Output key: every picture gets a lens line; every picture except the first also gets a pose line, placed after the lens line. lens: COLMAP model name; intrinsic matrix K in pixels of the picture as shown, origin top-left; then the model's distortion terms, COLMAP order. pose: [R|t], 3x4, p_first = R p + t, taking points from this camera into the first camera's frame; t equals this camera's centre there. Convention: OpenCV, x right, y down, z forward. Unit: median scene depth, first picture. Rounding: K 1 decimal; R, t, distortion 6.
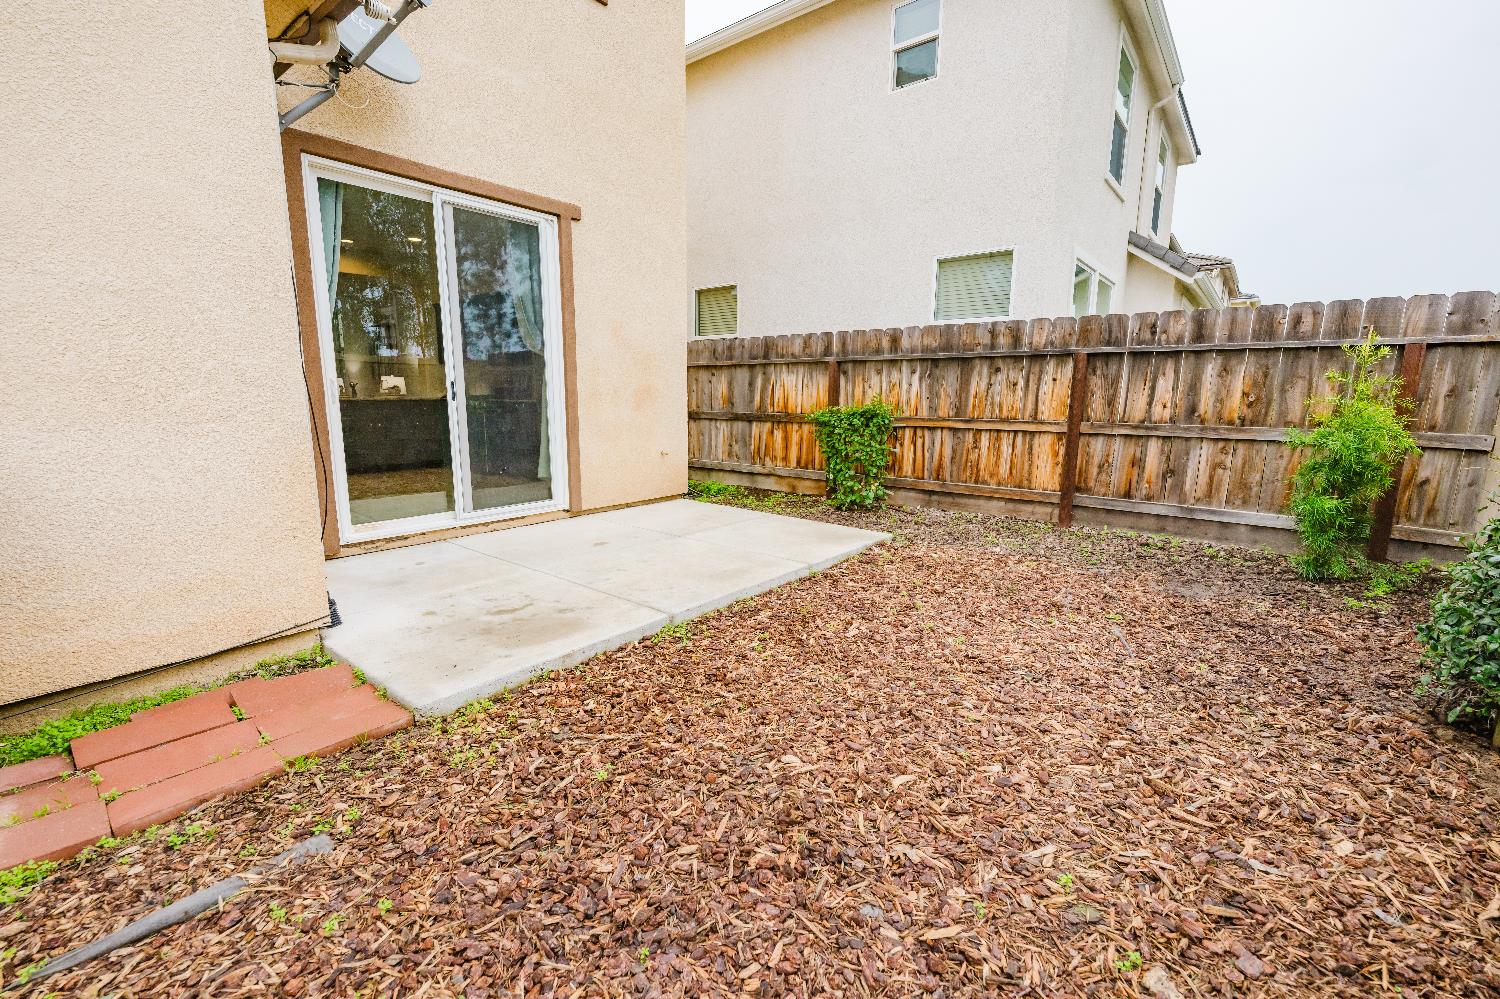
lens RADIAL K [[623.9, 0, 712.9], [0, 623.9, 502.3], [0, 0, 1]] dist [-0.002095, 0.000468]
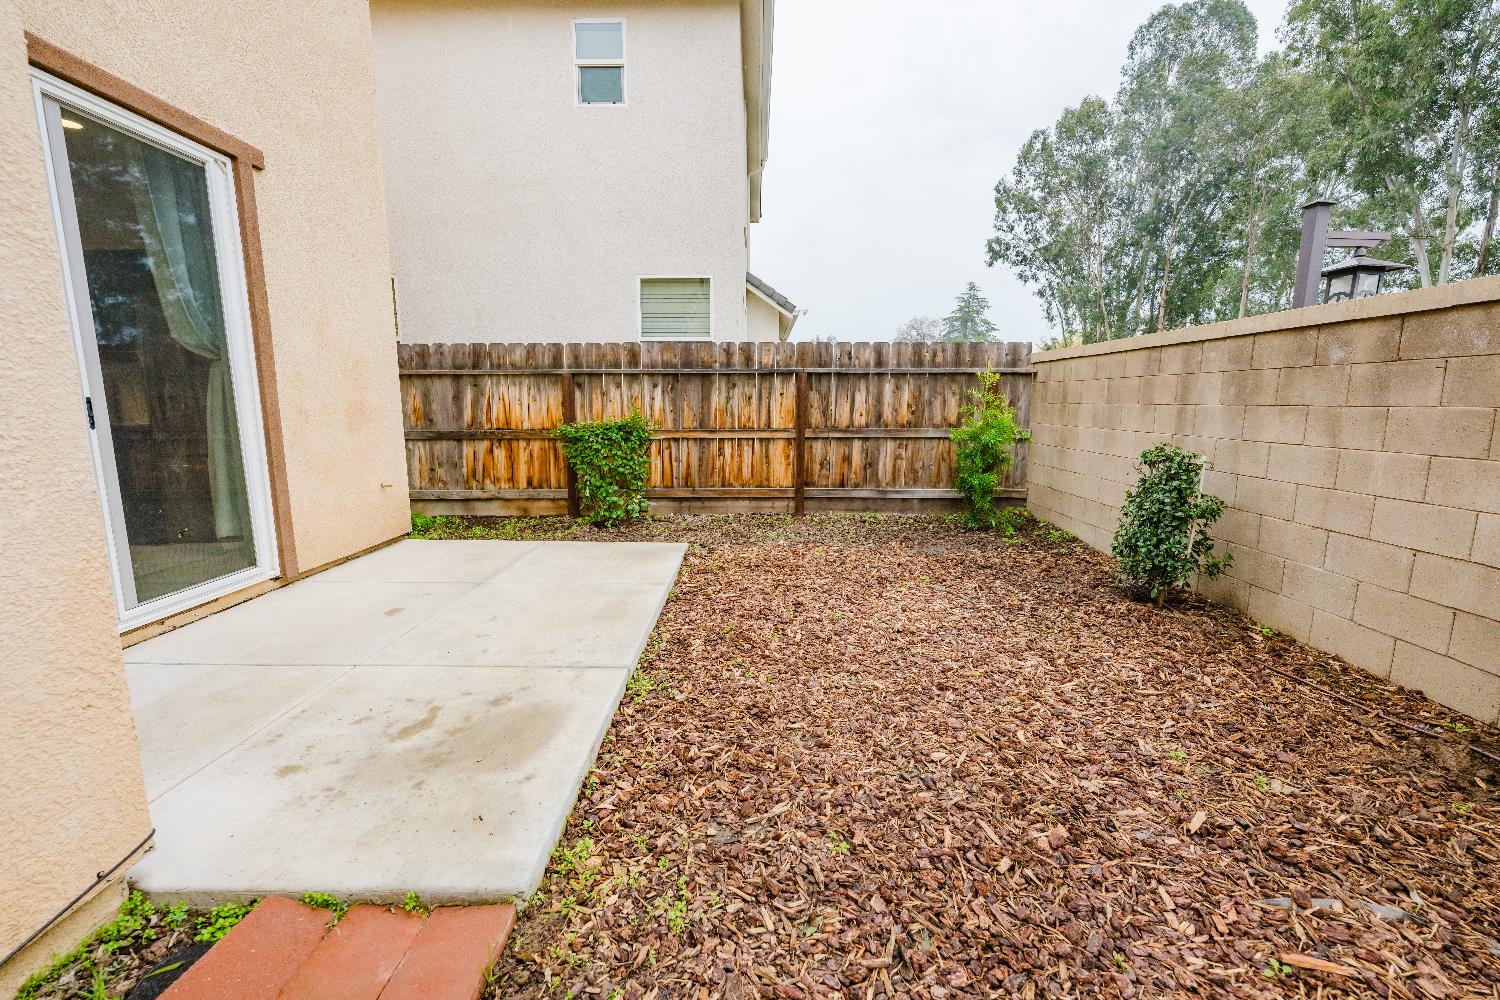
lens RADIAL K [[623.9, 0, 742.4], [0, 623.9, 499.9], [0, 0, 1]] dist [-0.002095, 0.000468]
pose [[0.776875, -0.104425, 0.620936, -0.263032], [0.116399, 0.992973, 0.021361, -0.029618], [-0.618803, 0.055681, 0.783570, 0.121565]]
